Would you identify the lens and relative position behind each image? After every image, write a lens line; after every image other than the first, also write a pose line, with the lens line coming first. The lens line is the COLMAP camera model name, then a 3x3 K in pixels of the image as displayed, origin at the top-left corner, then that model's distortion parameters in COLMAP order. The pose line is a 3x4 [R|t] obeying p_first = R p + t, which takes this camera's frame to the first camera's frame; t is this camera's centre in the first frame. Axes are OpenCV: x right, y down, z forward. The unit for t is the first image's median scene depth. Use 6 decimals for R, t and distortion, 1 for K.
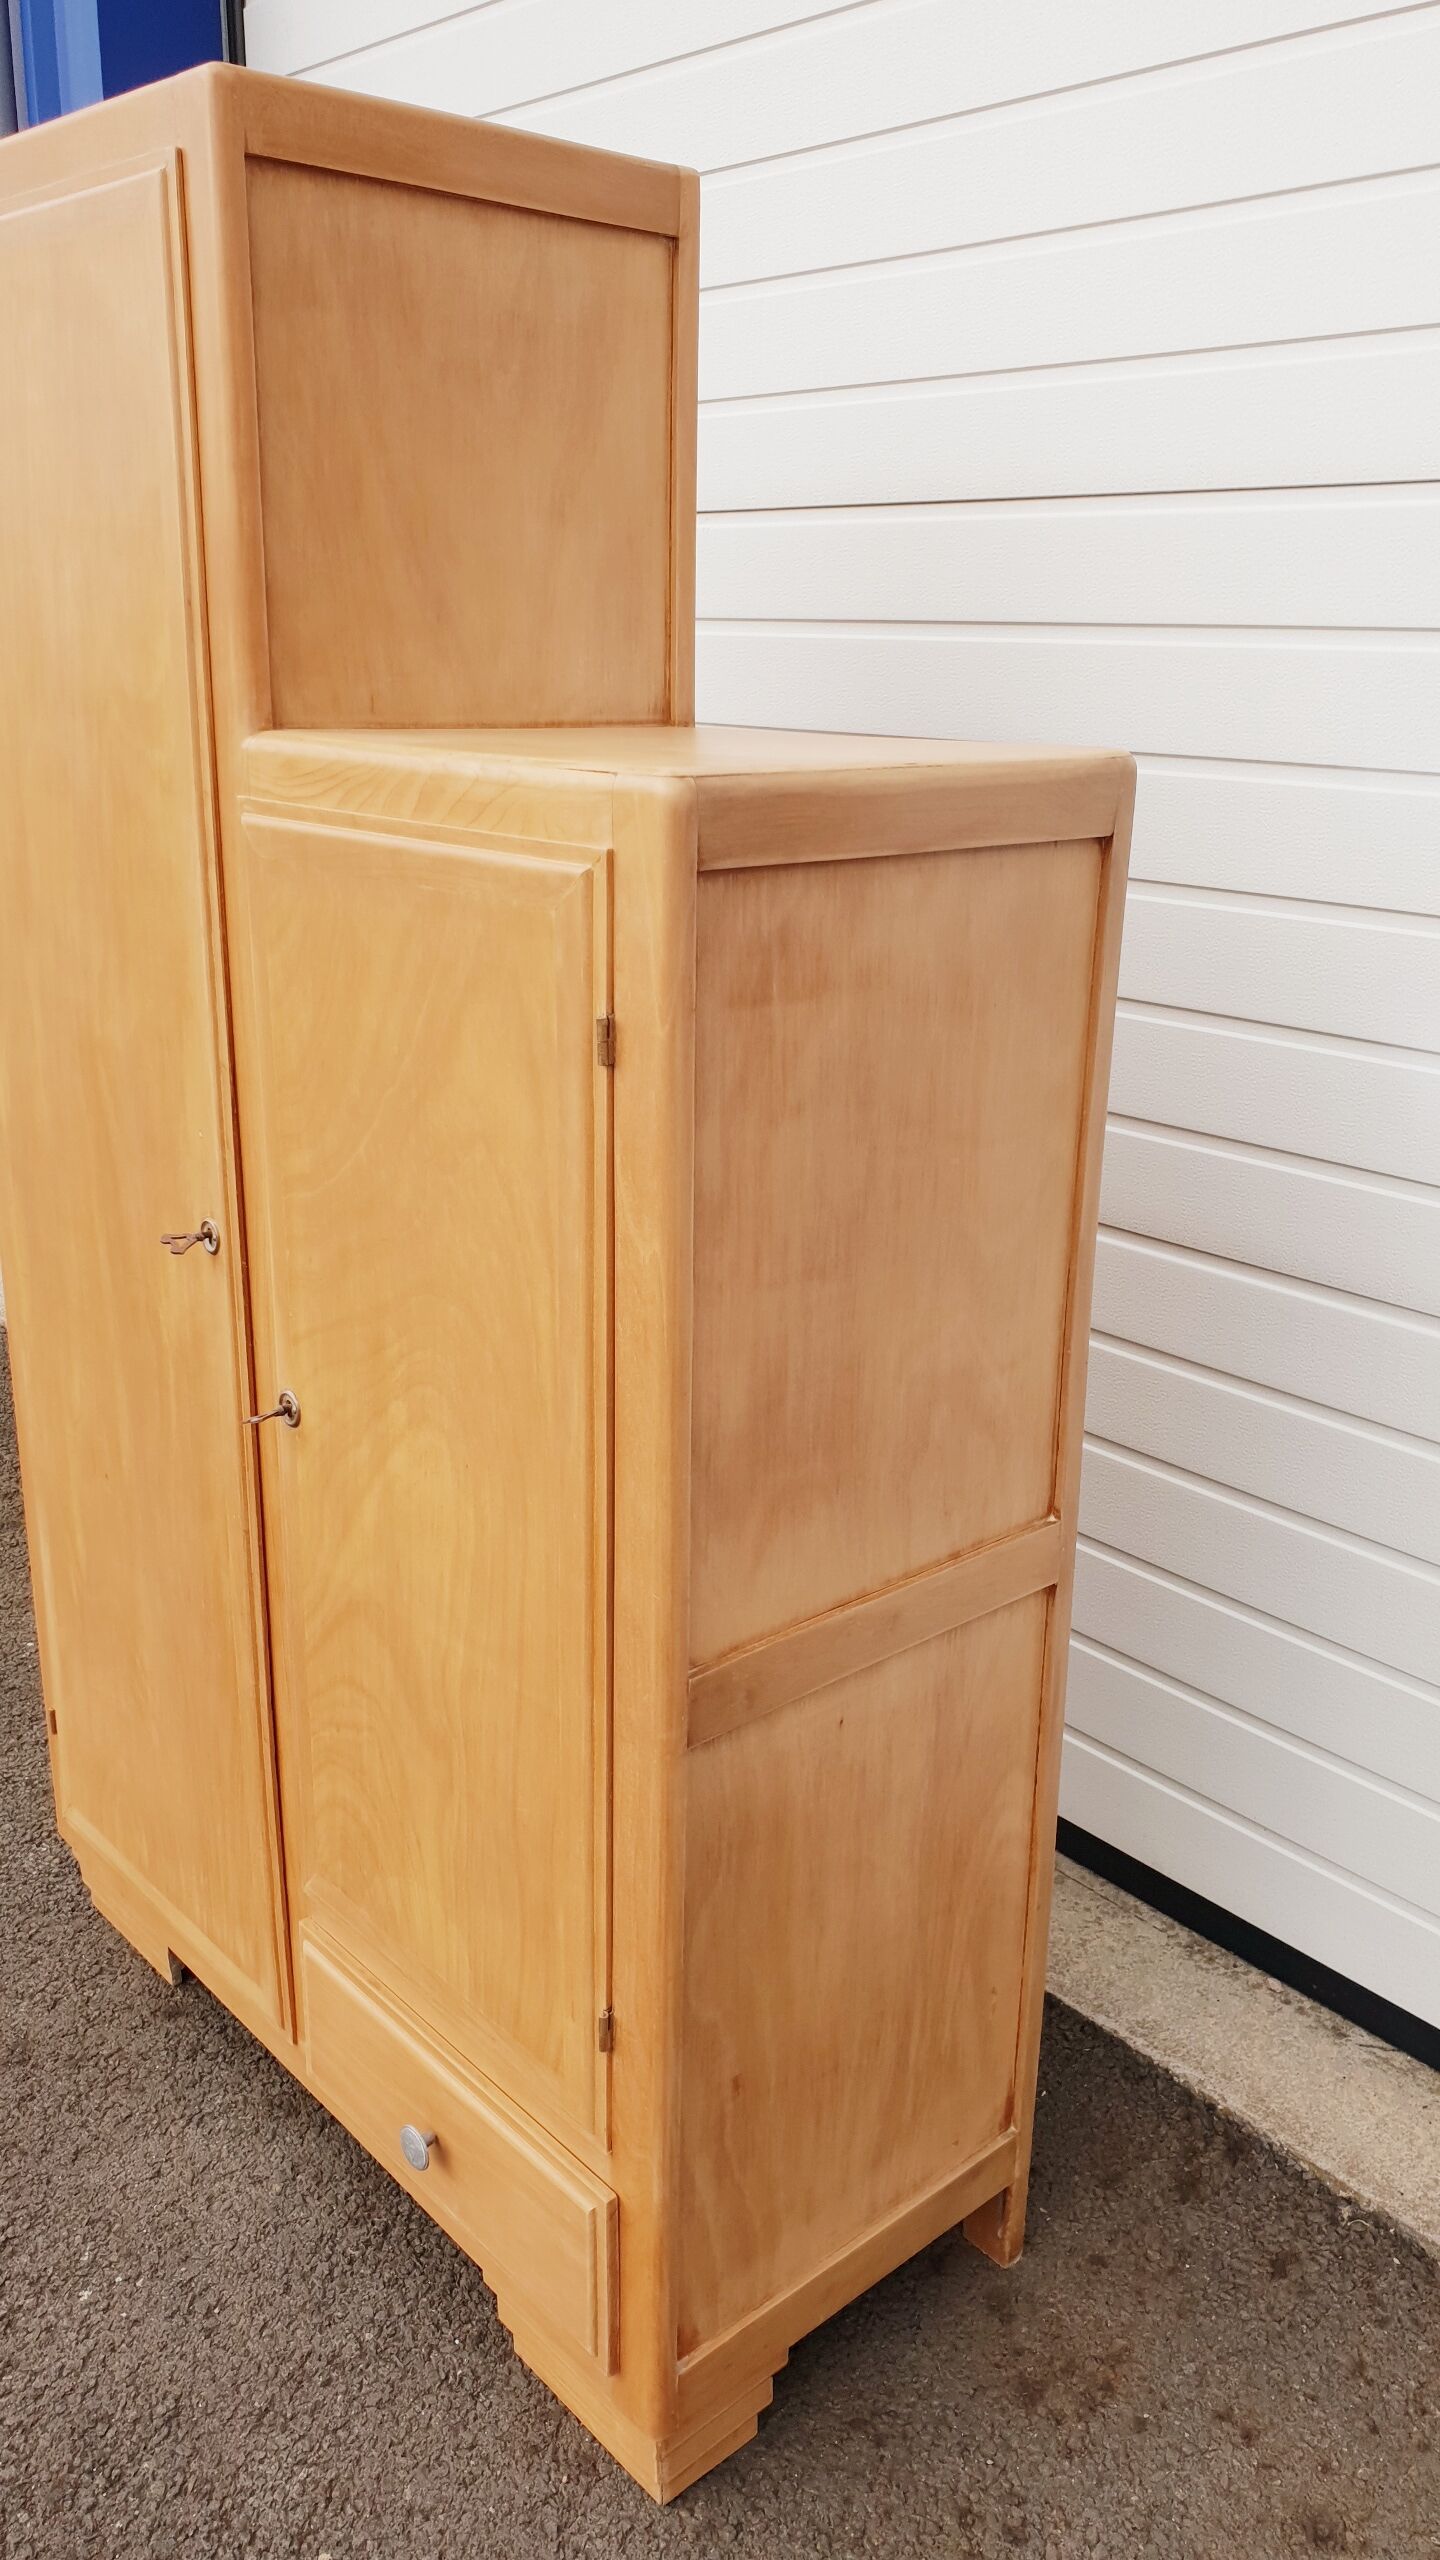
lens RADIAL K [[2007.8, 0, 752.1], [0, 2007.8, 1255.2], [0, 0, 1]] dist [0.017209, -0.001848]
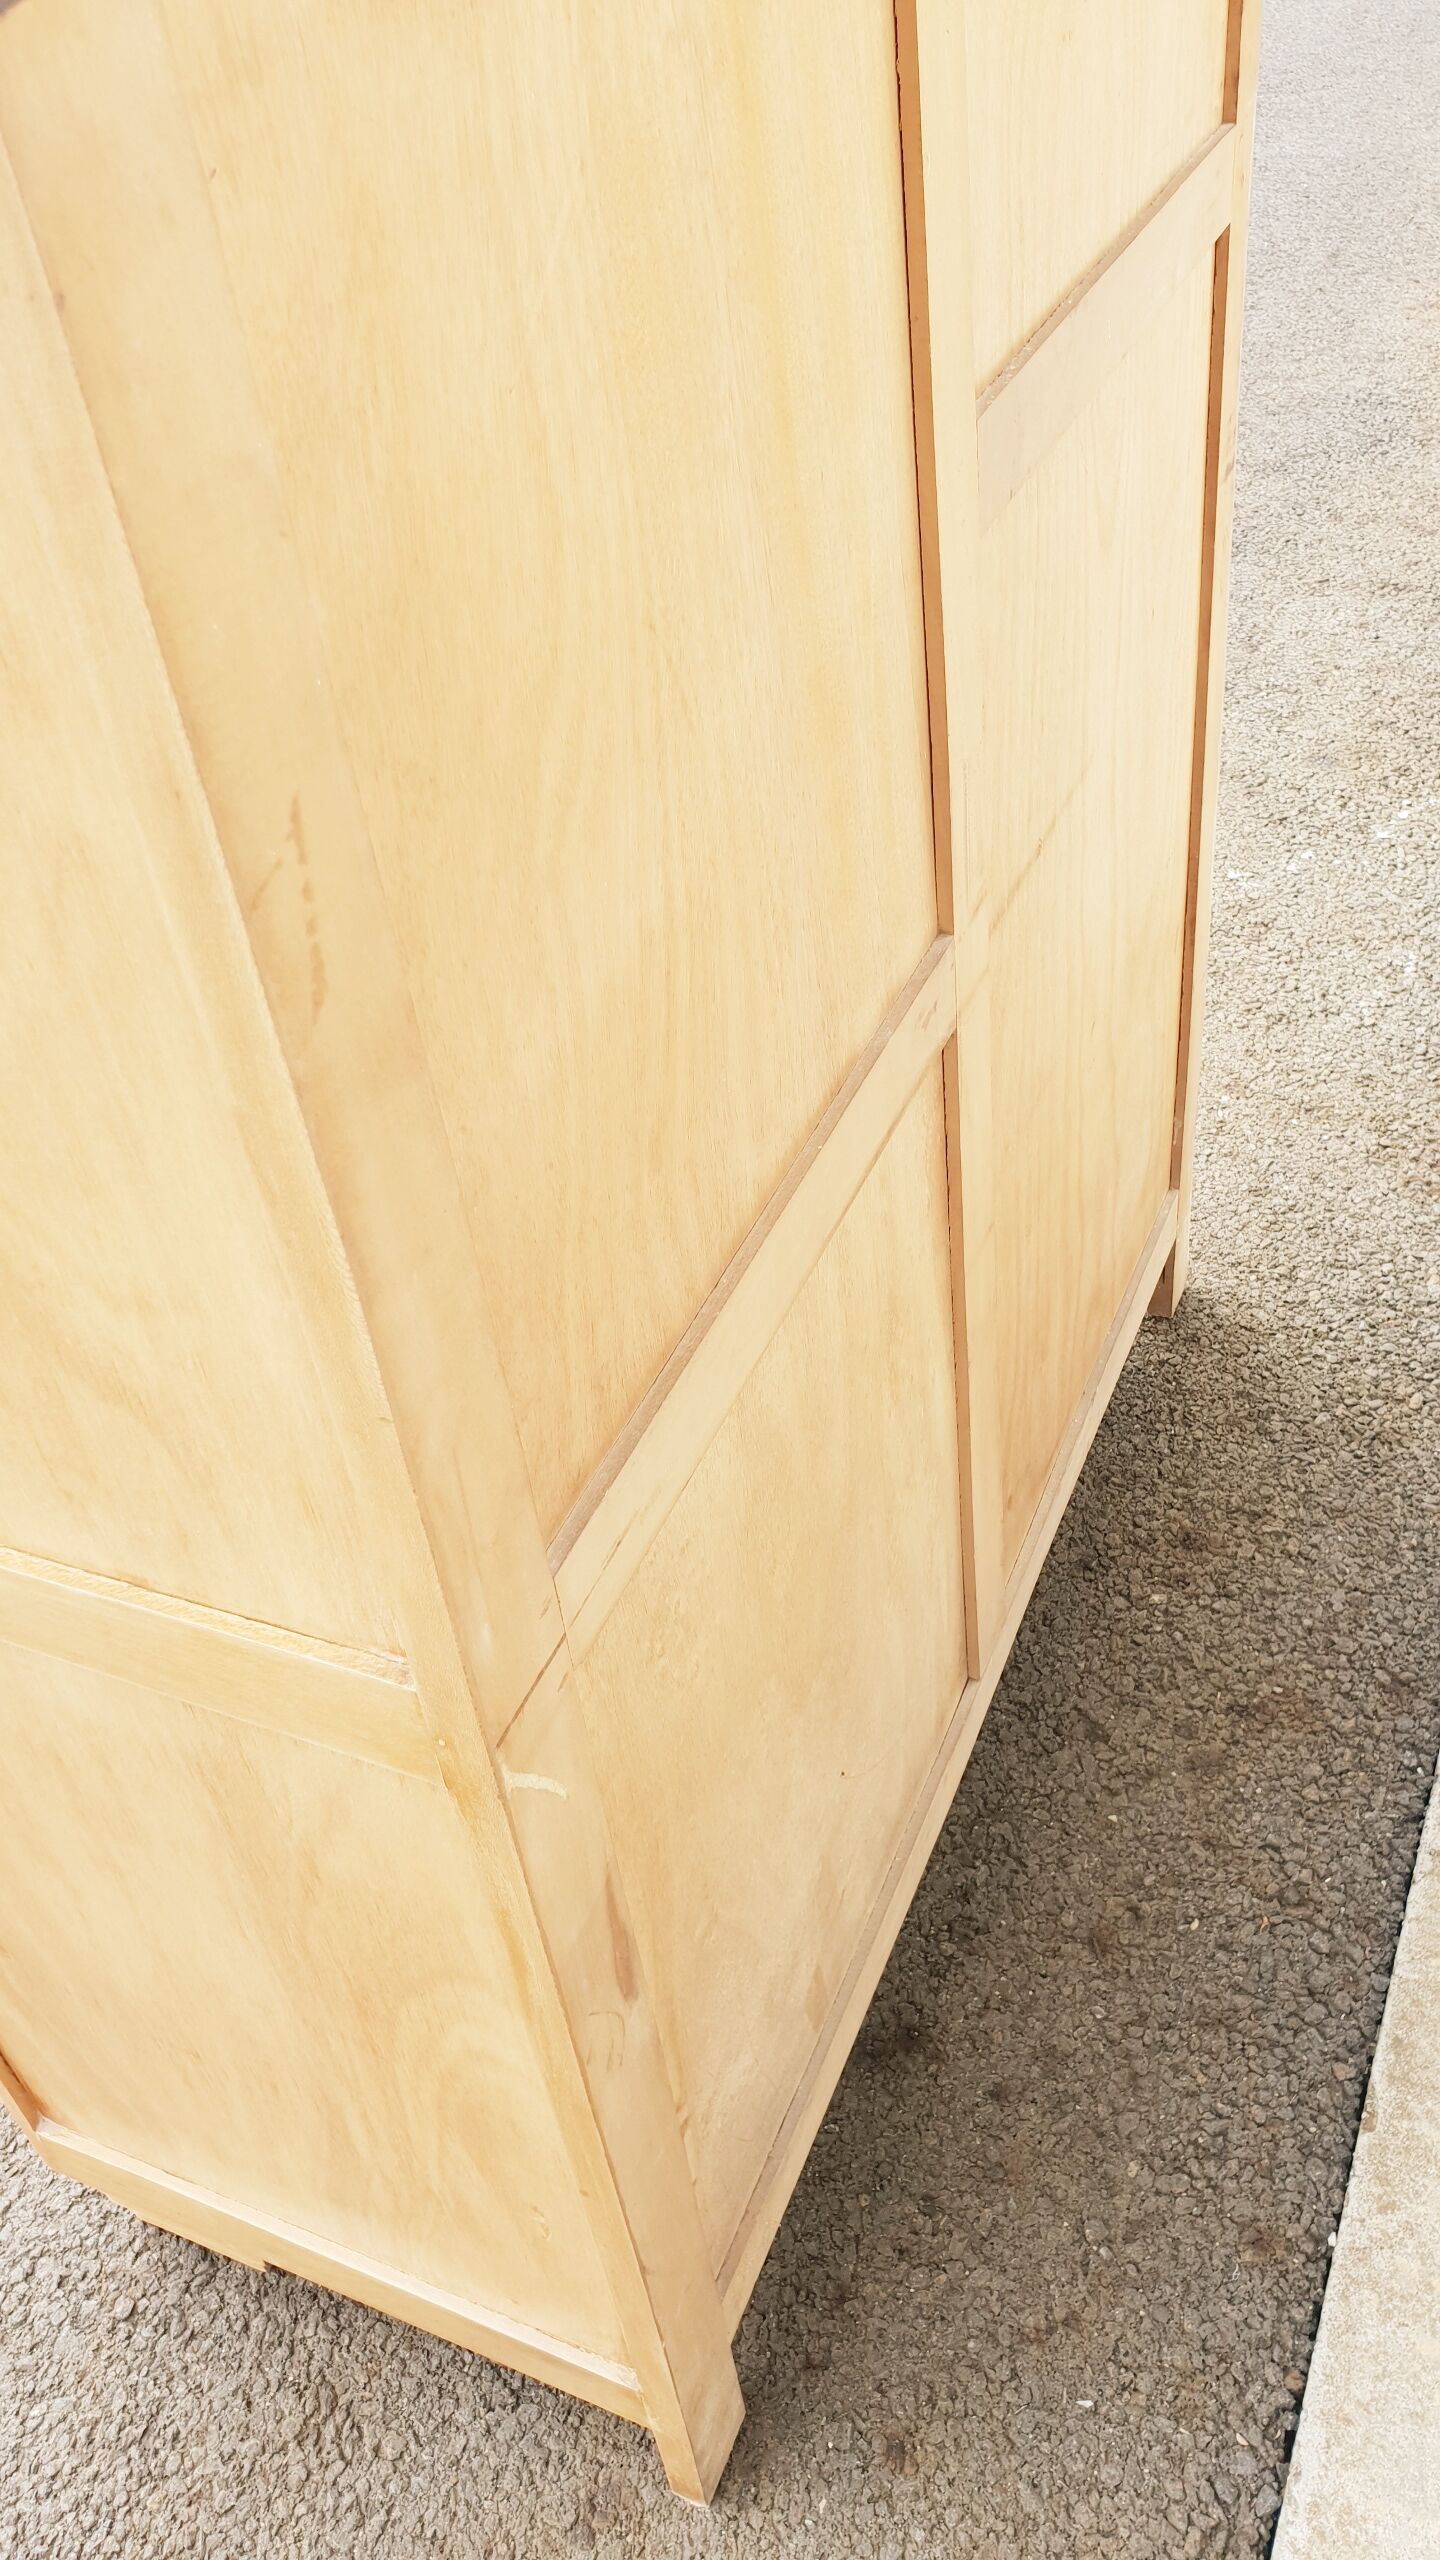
lens RADIAL K [[2007.8, 0, 763.5], [0, 2007.8, 1256.4], [0, 0, 1]] dist [0.017209, -0.001848]
pose [[0.424443, 0.544193, -0.723672, 0.426495], [-0.173705, 0.833330, 0.524774, -0.162444], [0.888636, -0.097032, 0.448230, 0.876637]]
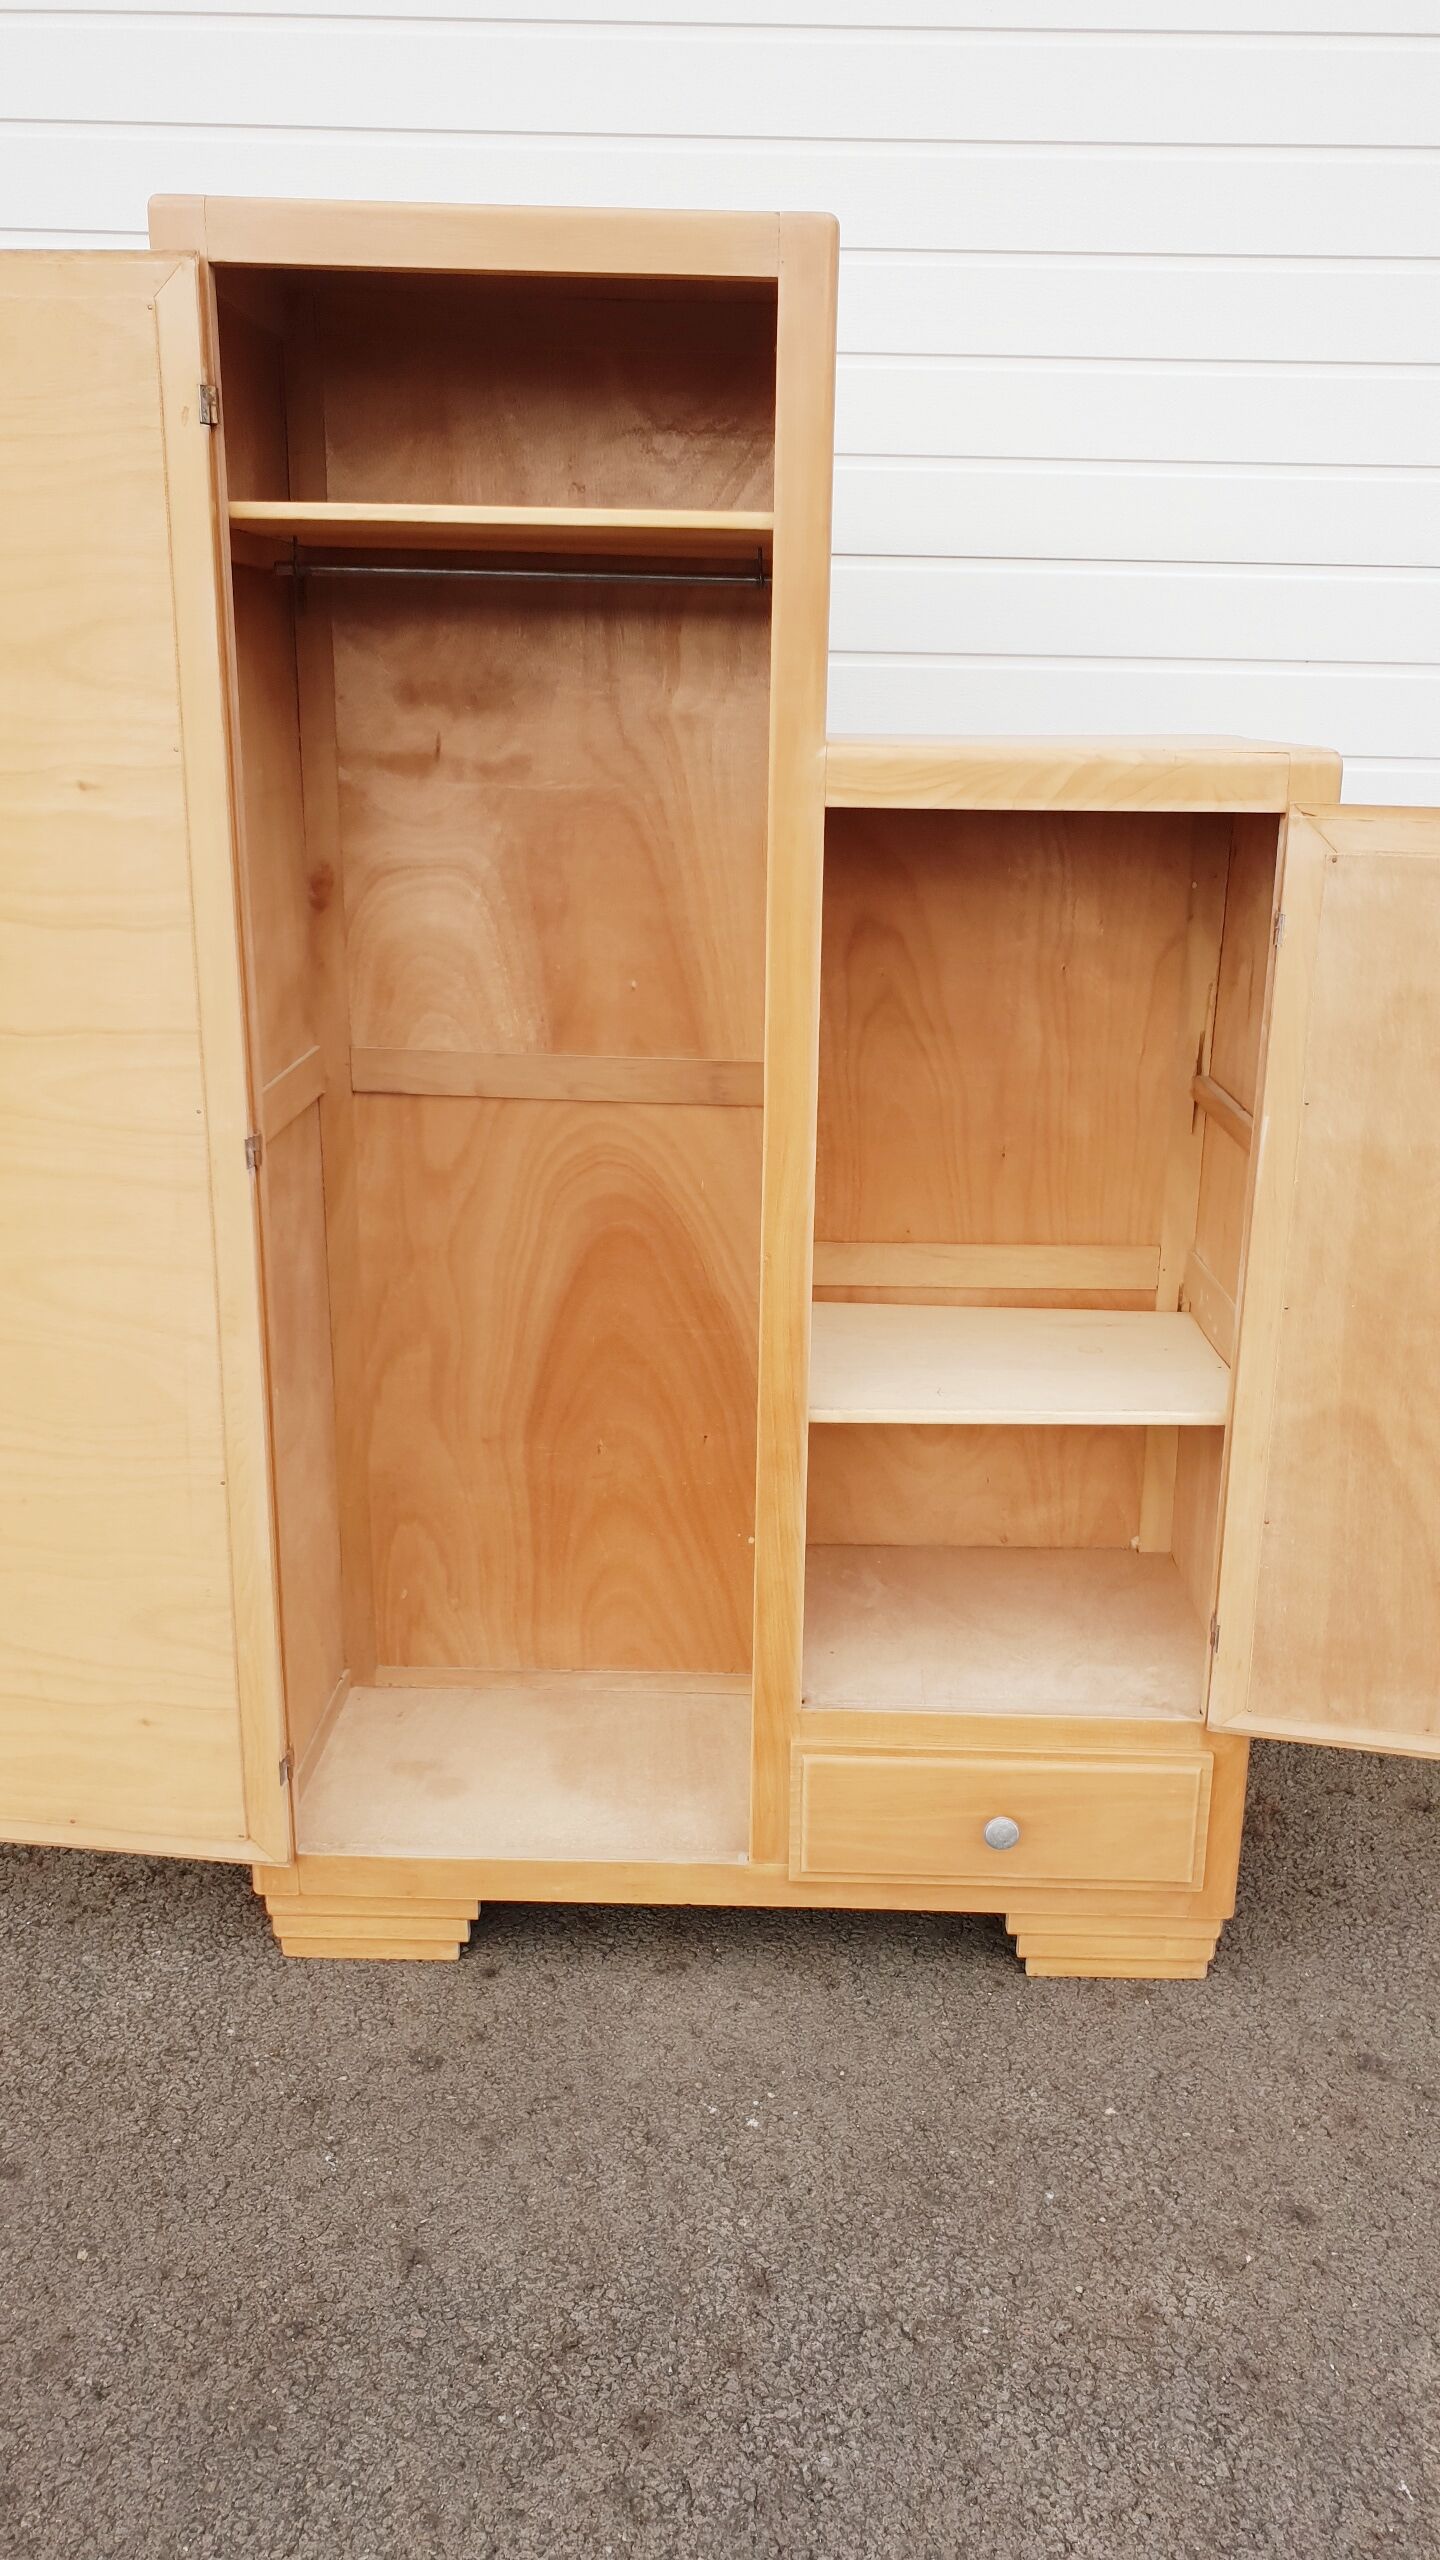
lens RADIAL K [[2007.8, 0, 776.1], [0, 2007.8, 1260.7], [0, 0, 1]] dist [0.017209, -0.001848]
pose [[0.679529, -0.207253, 0.703766, -1.115970], [0.210376, 0.974030, 0.083712, -0.054026], [-0.702838, 0.091170, 0.705483, 0.161081]]
